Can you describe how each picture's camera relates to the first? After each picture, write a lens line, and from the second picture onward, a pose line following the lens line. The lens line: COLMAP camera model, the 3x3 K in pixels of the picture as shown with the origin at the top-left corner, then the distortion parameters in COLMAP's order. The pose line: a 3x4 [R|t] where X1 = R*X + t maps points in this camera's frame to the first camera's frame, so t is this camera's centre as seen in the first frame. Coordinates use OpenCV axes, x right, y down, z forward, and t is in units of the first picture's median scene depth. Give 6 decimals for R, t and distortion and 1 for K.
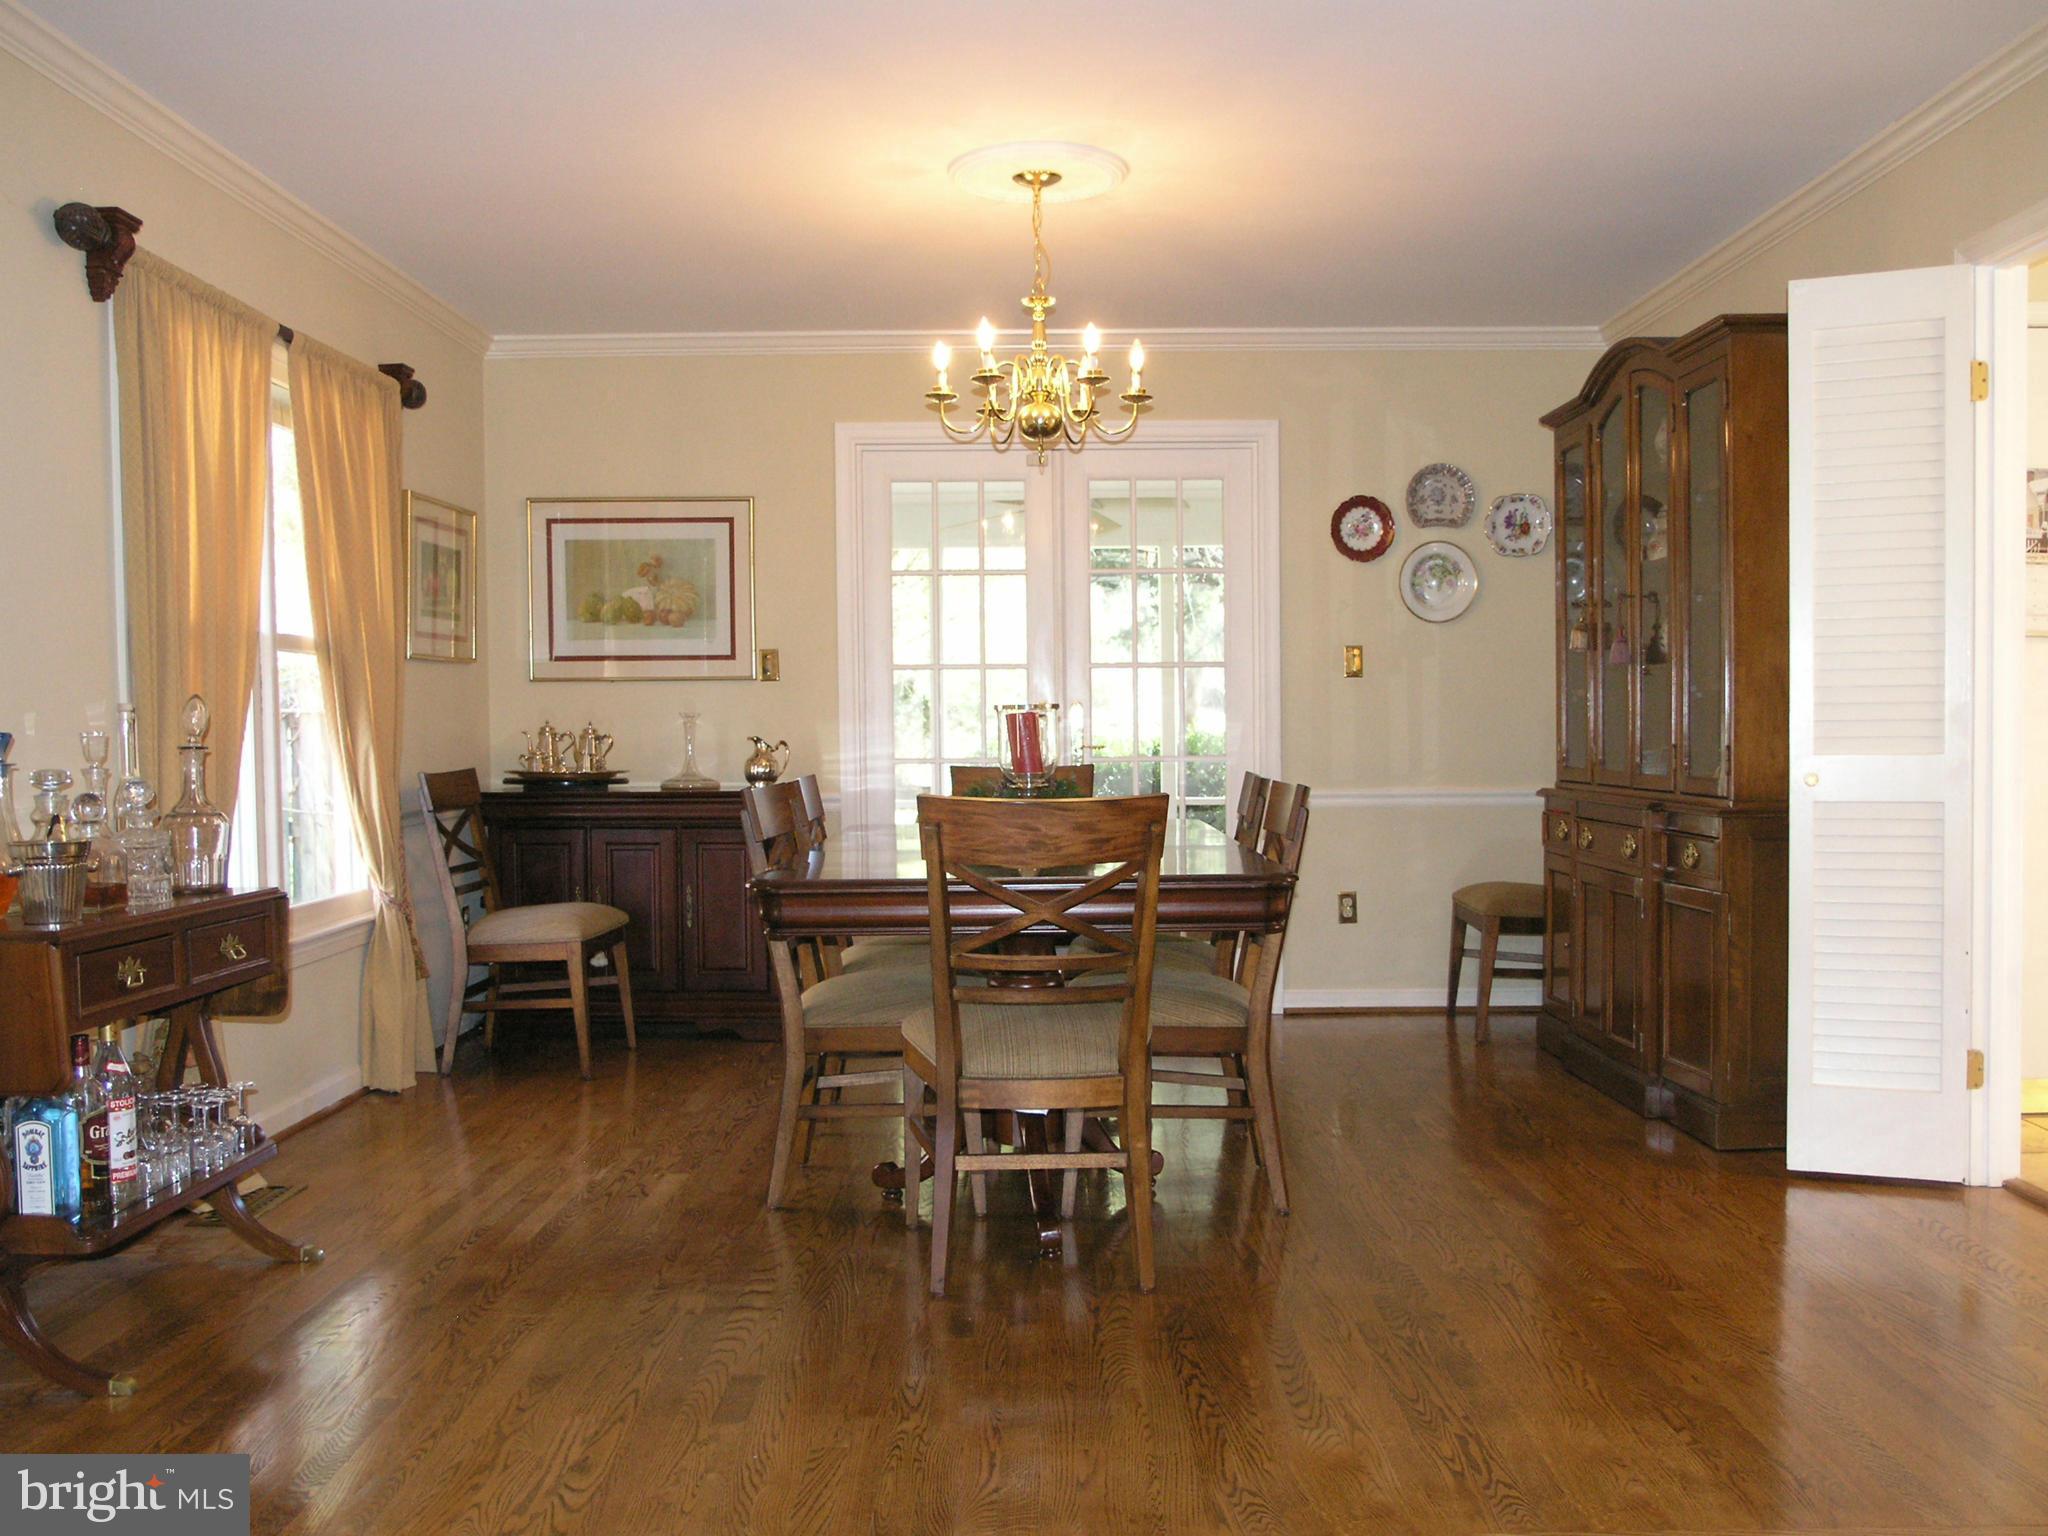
lens RADIAL K [[1788.2, 0, 1024.0], [0, 1788.2, 768.0], [0, 0, 1]] dist [-0.006517, 0.008730]
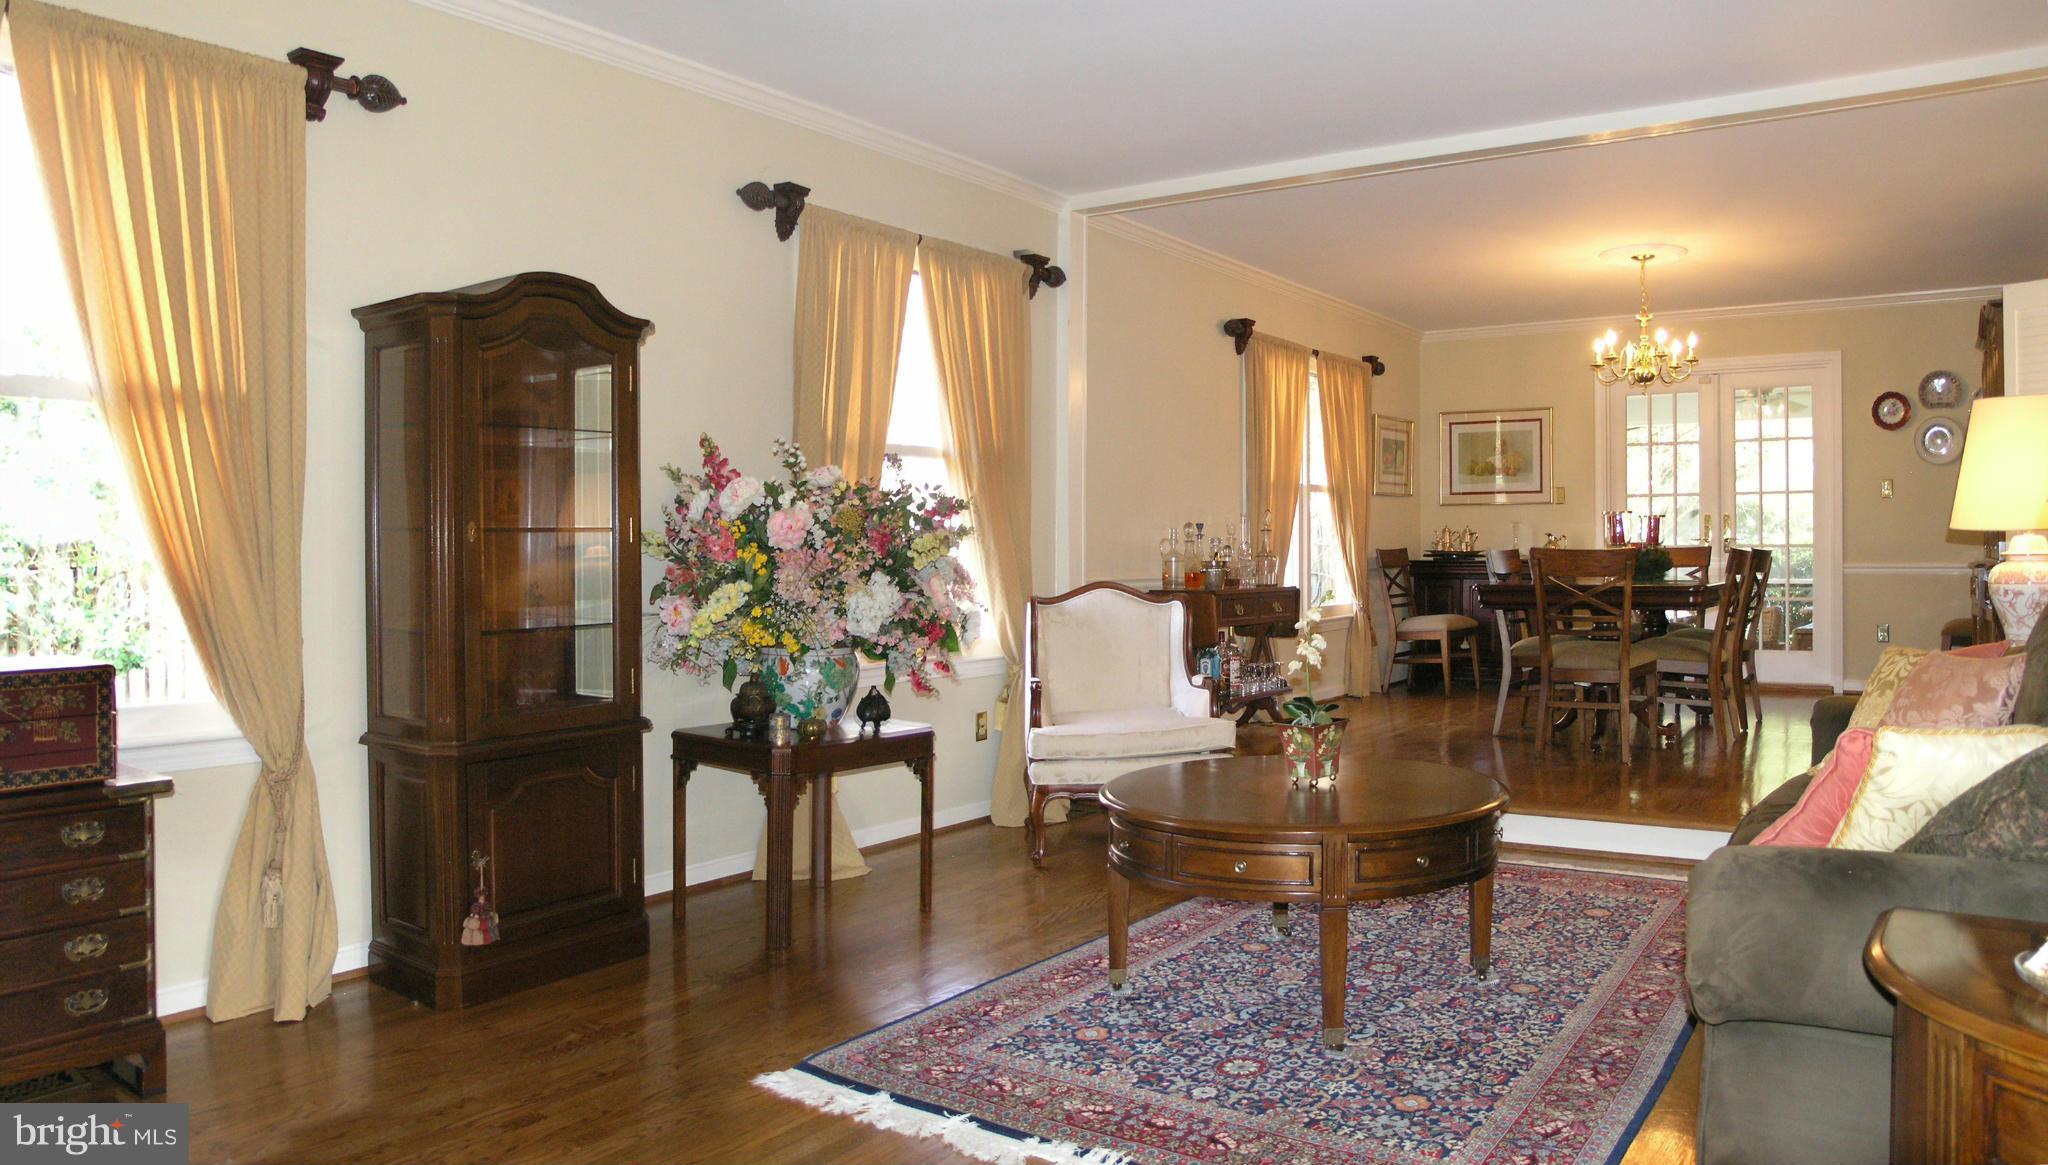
lens RADIAL K [[1399.0, 0, 1024.0], [0, 1399.0, 582.5], [0, 0, 1]] dist [0.030585, -0.000344]
pose [[0.793352, 0.023913, -0.608294, 0.347544], [-0.024505, 0.999673, 0.007339, 0.041649], [0.608270, 0.009084, 0.793678, -0.578868]]
